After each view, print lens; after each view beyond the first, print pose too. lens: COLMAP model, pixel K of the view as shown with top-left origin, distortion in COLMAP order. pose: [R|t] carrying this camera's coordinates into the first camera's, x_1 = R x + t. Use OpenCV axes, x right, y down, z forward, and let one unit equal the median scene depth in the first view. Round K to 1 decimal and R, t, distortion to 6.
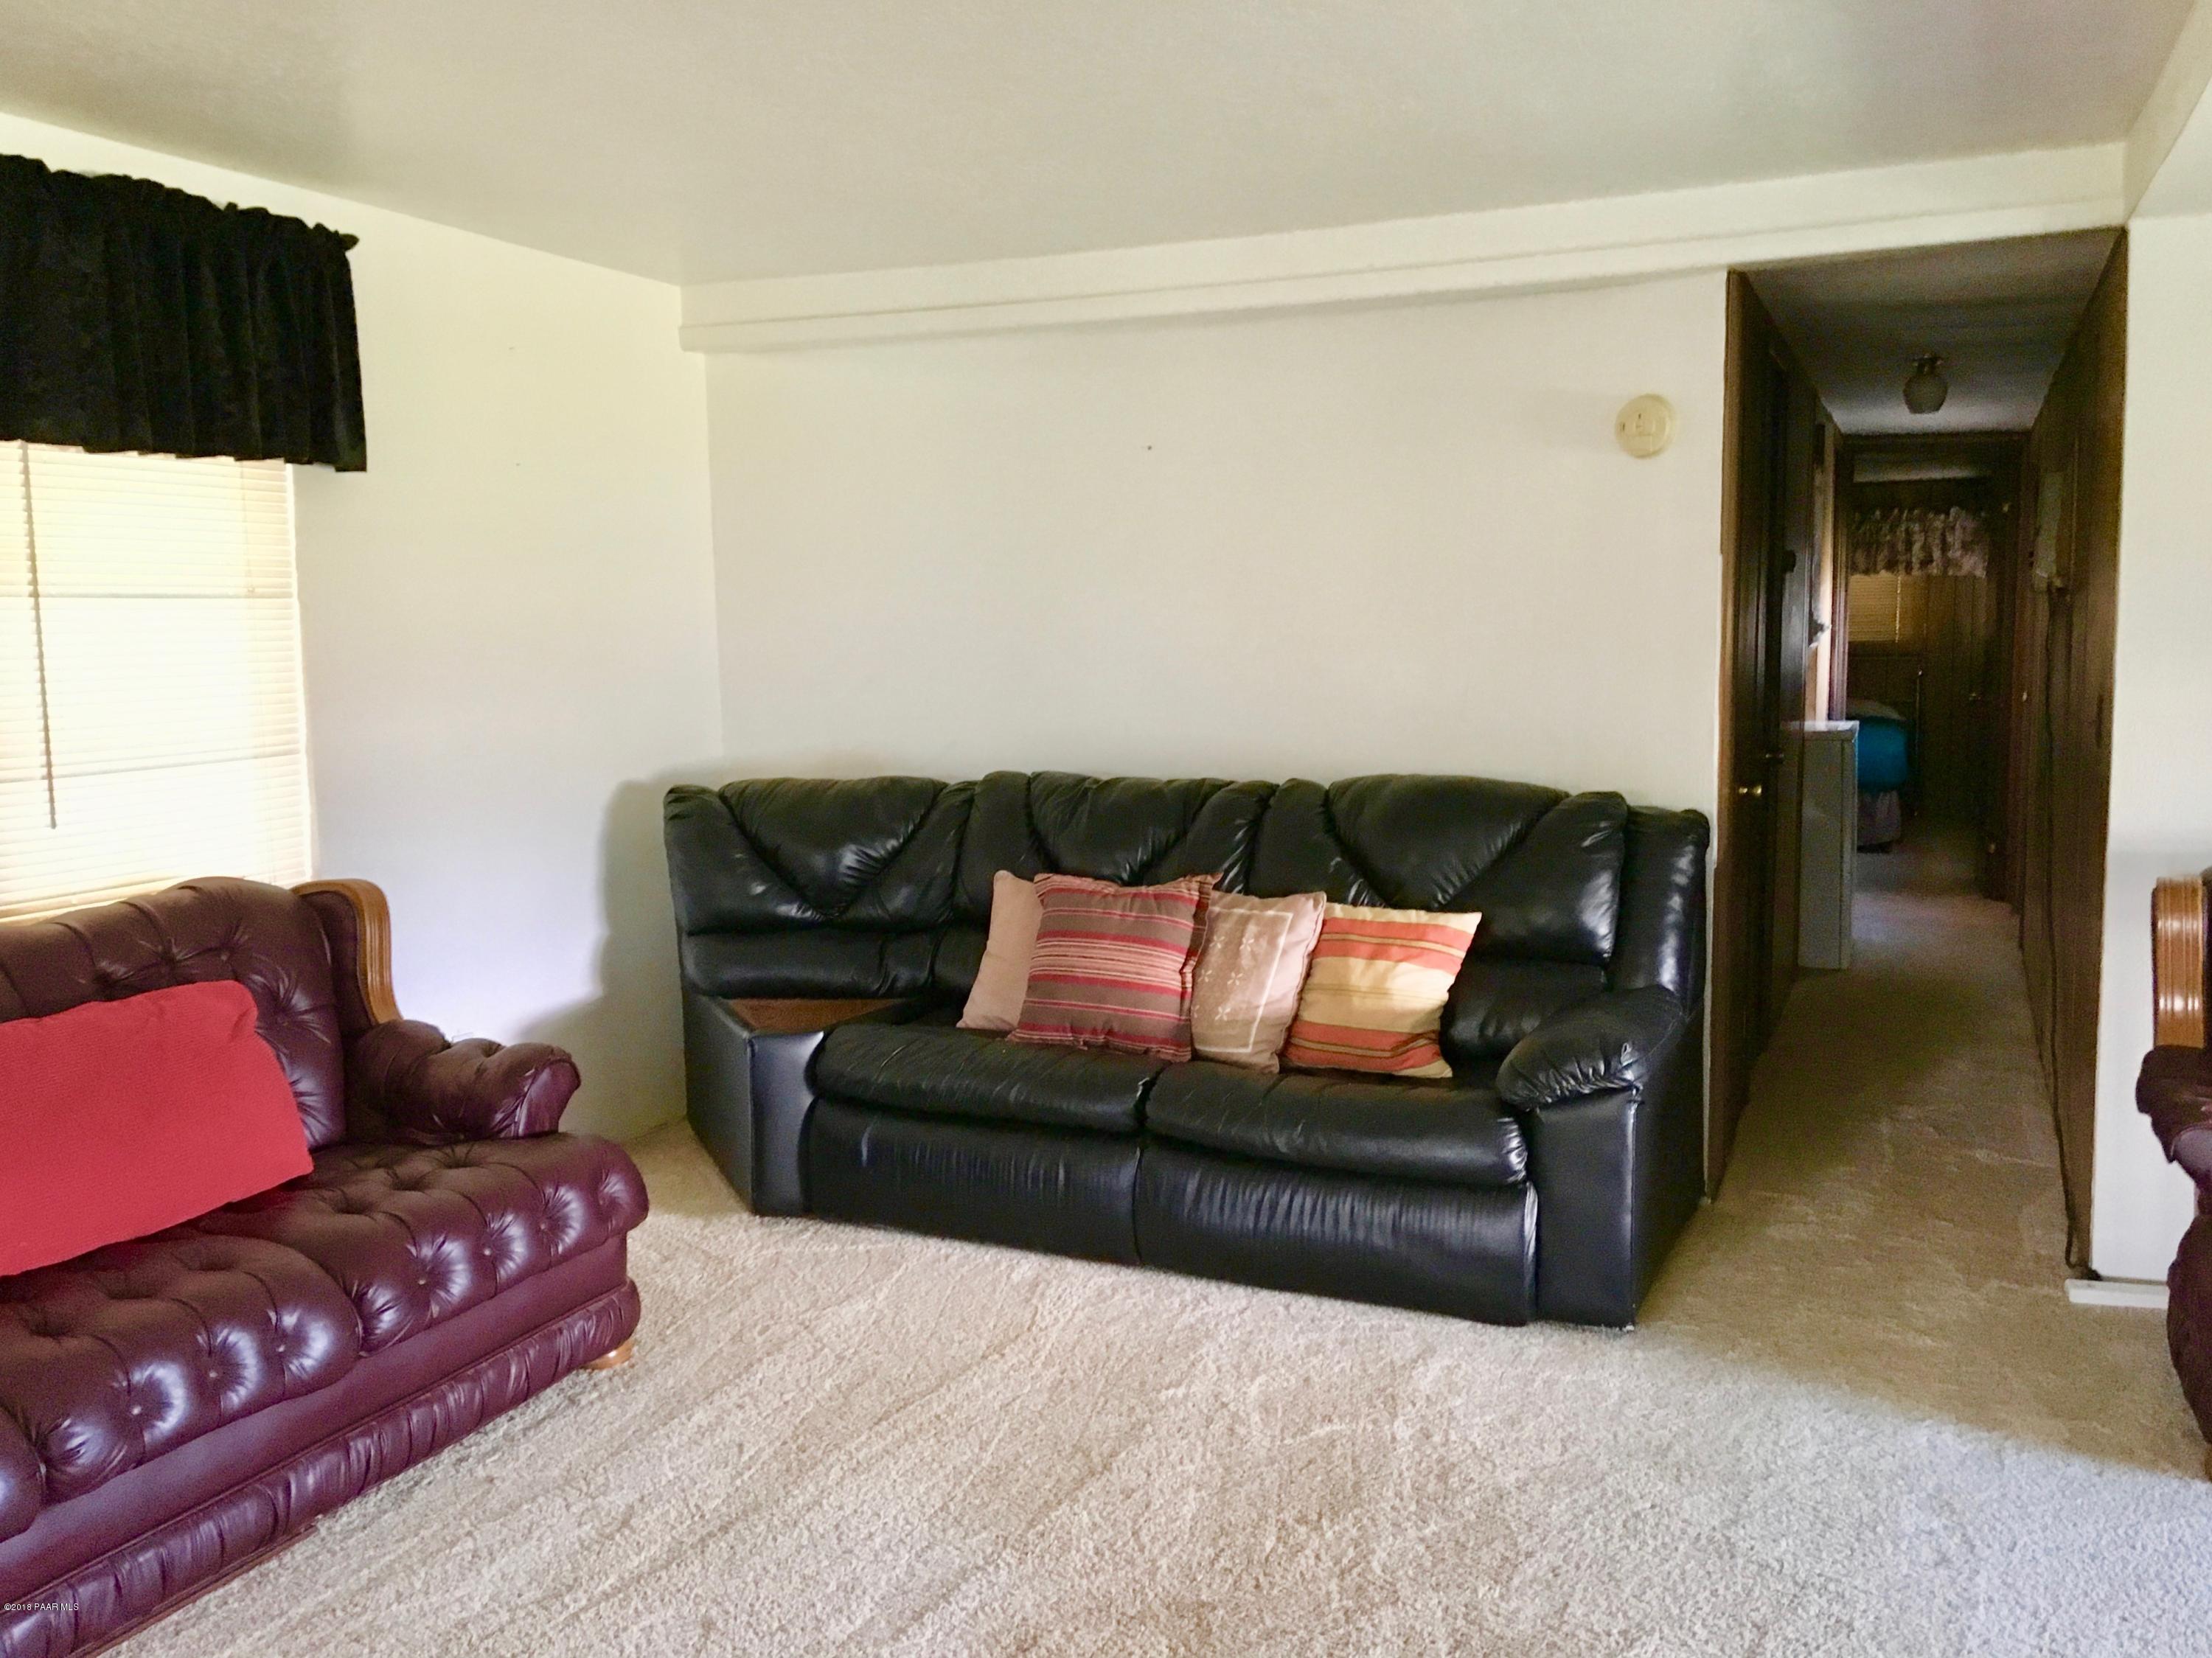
lens RADIAL K [[1904.7, 0, 1106.0], [0, 1904.7, 829.0], [0, 0, 1]] dist [0.106496, -0.153754]
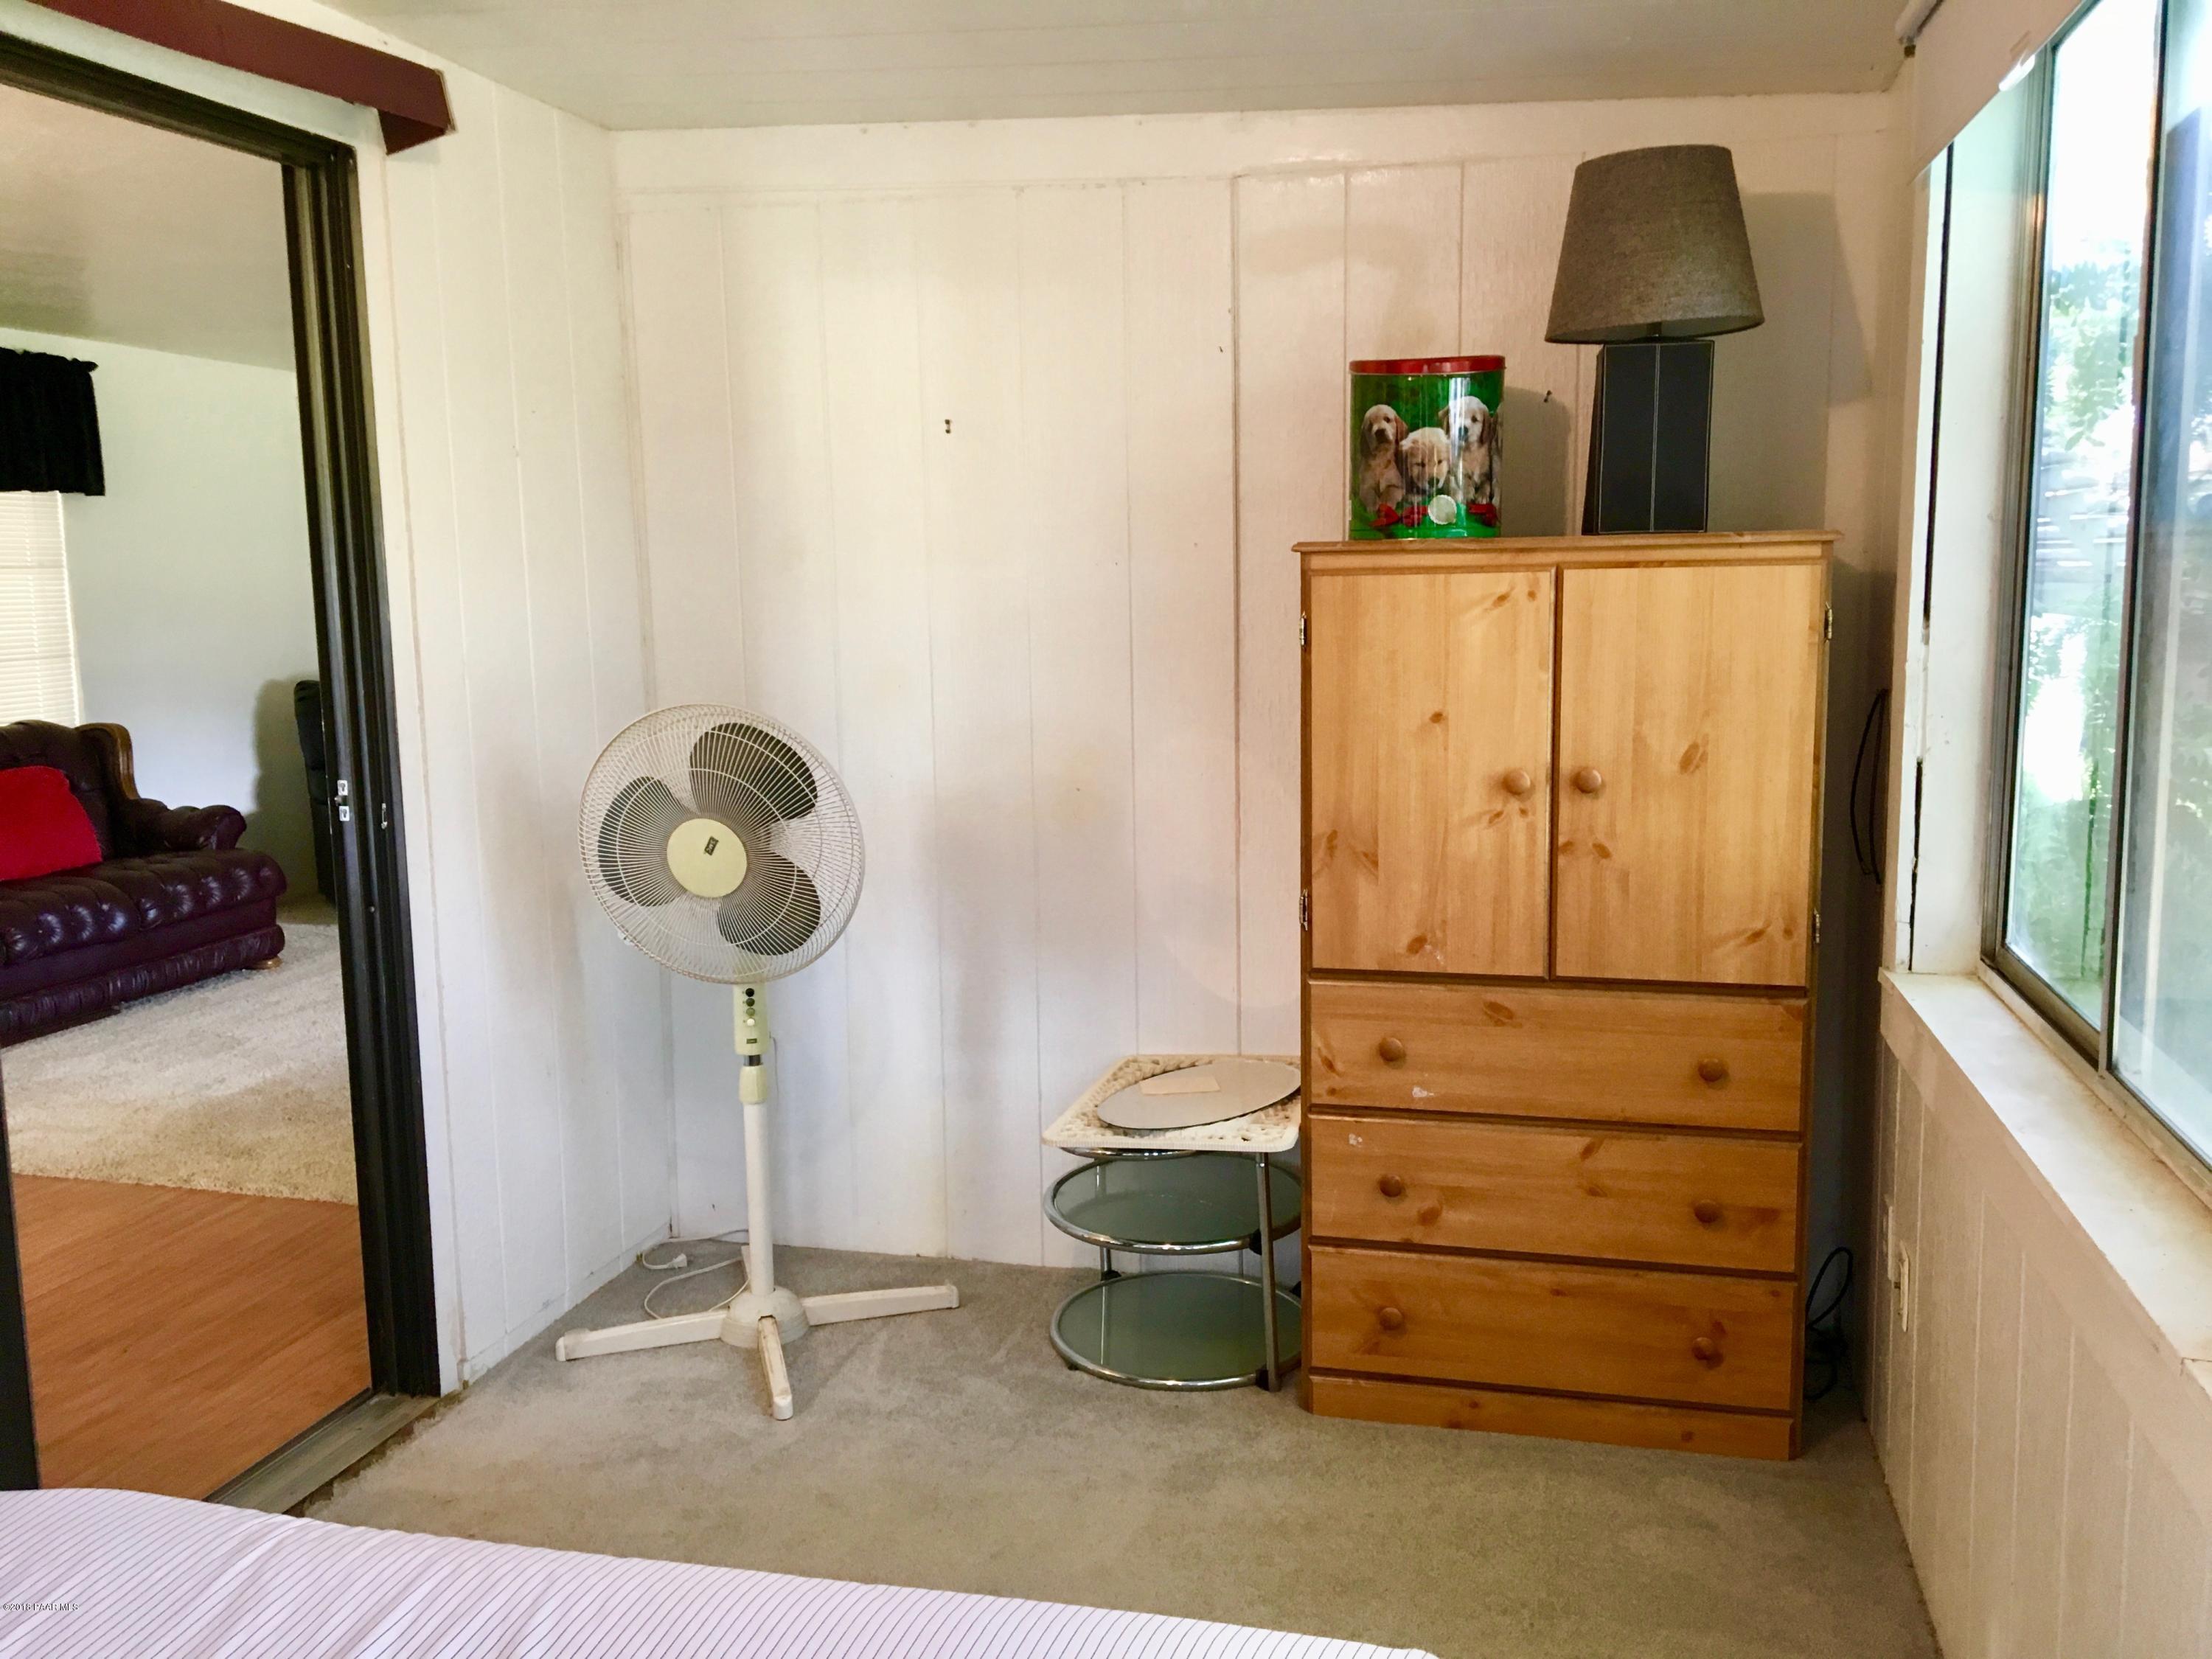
lens RADIAL K [[1904.9, 0, 1106.0], [0, 1904.9, 829.5], [0, 0, 1]] dist [0.106496, -0.153754]
pose [[0.987934, -0.030189, 0.151905, 0.320676], [0.027777, 0.999452, 0.017976, 0.148891], [-0.152364, -0.013540, 0.988232, -1.185328]]
